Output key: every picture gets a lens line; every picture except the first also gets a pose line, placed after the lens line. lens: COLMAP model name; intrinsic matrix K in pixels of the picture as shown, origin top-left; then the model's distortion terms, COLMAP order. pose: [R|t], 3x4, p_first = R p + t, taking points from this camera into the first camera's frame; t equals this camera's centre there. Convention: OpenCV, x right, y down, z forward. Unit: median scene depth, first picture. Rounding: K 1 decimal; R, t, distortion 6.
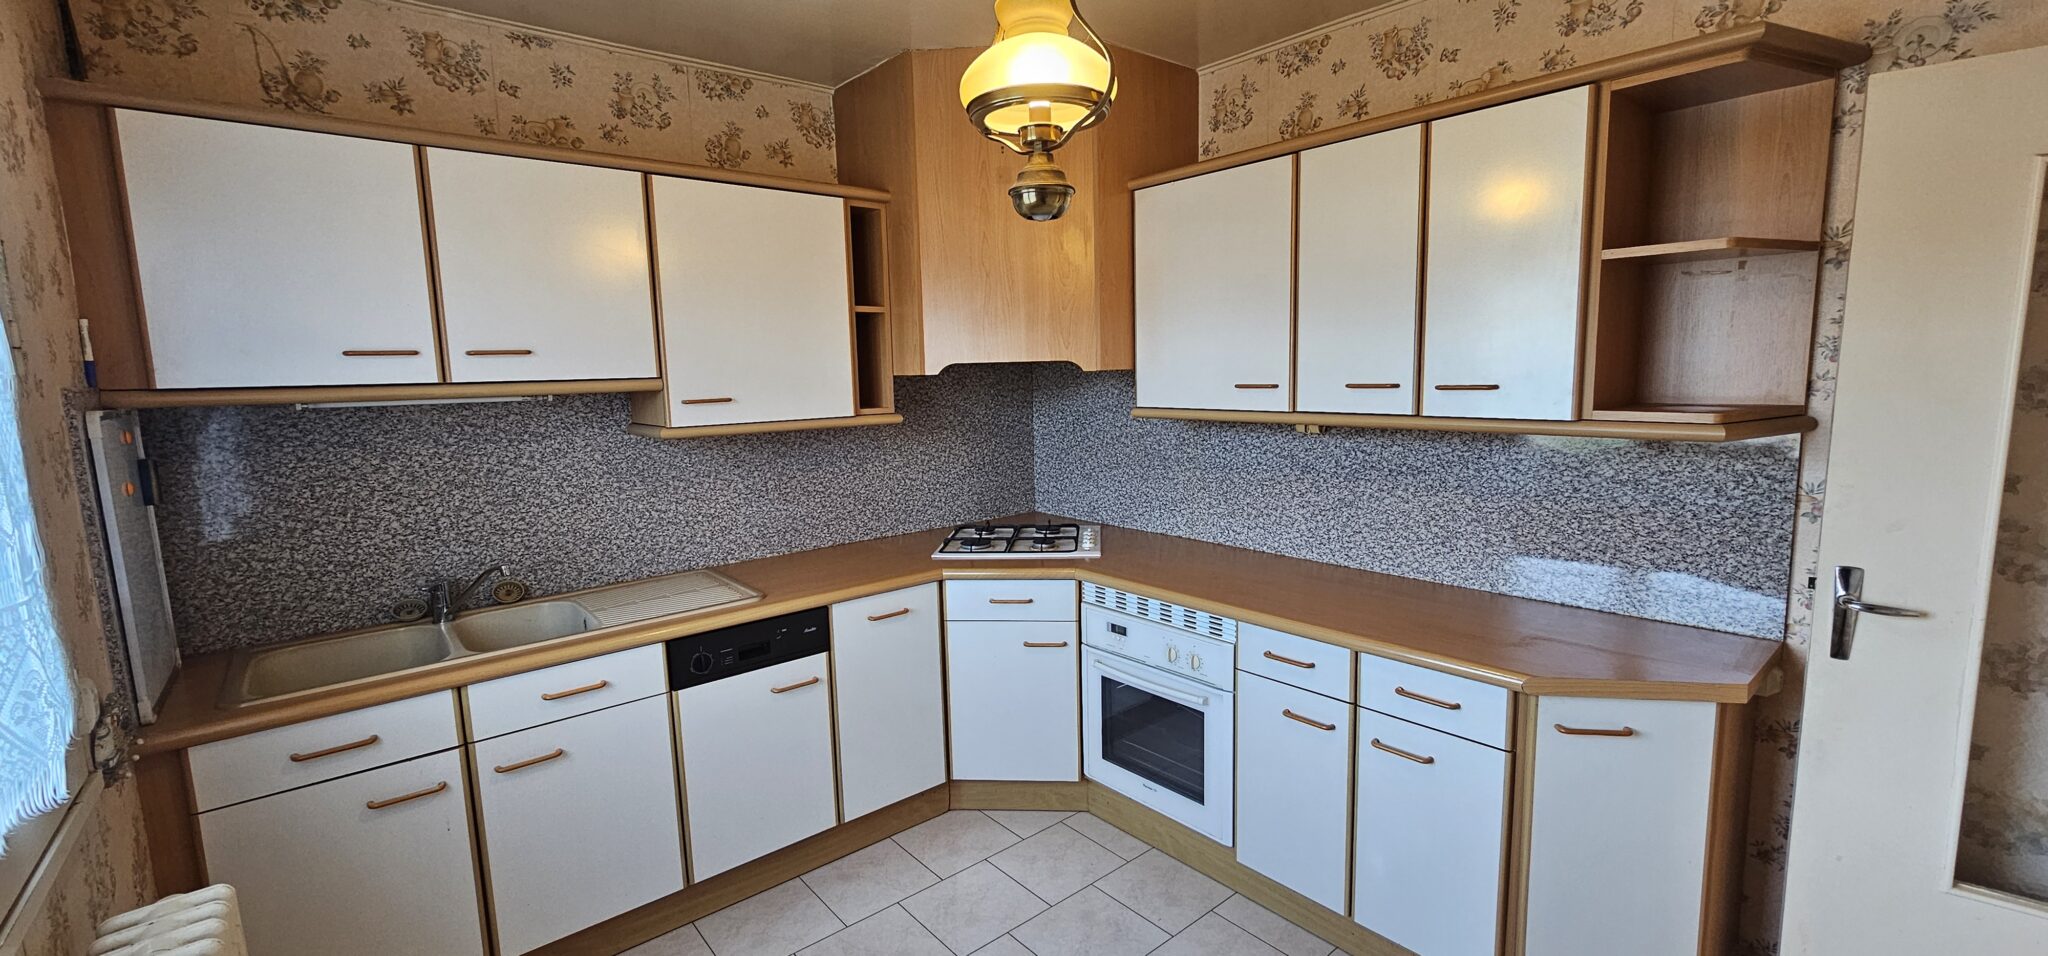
lens RADIAL K [[837.0, 0, 1033.3], [0, 837.0, 475.7], [0, 0, 1]] dist [-0.003271, 0.001099]
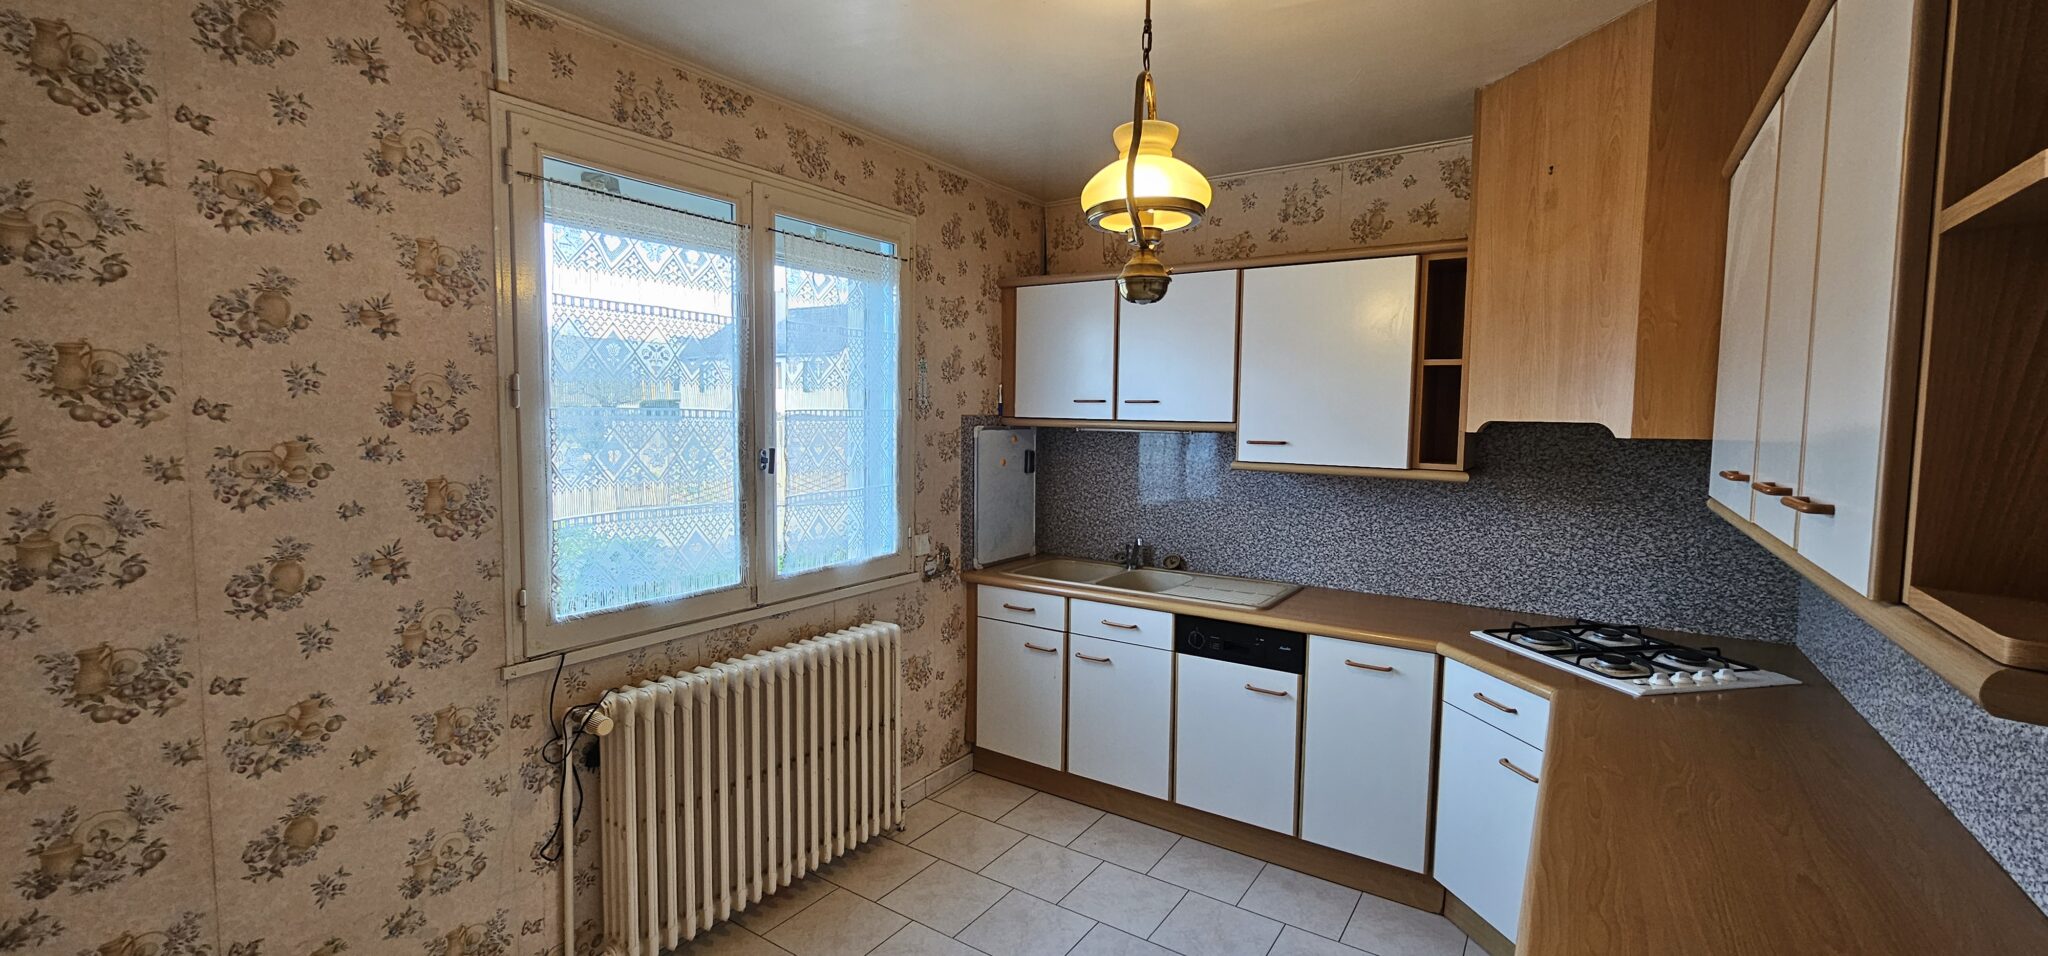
lens RADIAL K [[837.0, 0, 1035.6], [0, 837.0, 475.7], [0, 0, 1]] dist [-0.003271, 0.001099]
pose [[0.273542, 0.101887, -0.956448, 0.684337], [-0.144836, 0.987399, 0.063761, -0.068519], [0.950893, 0.121087, 0.284852, 0.319912]]
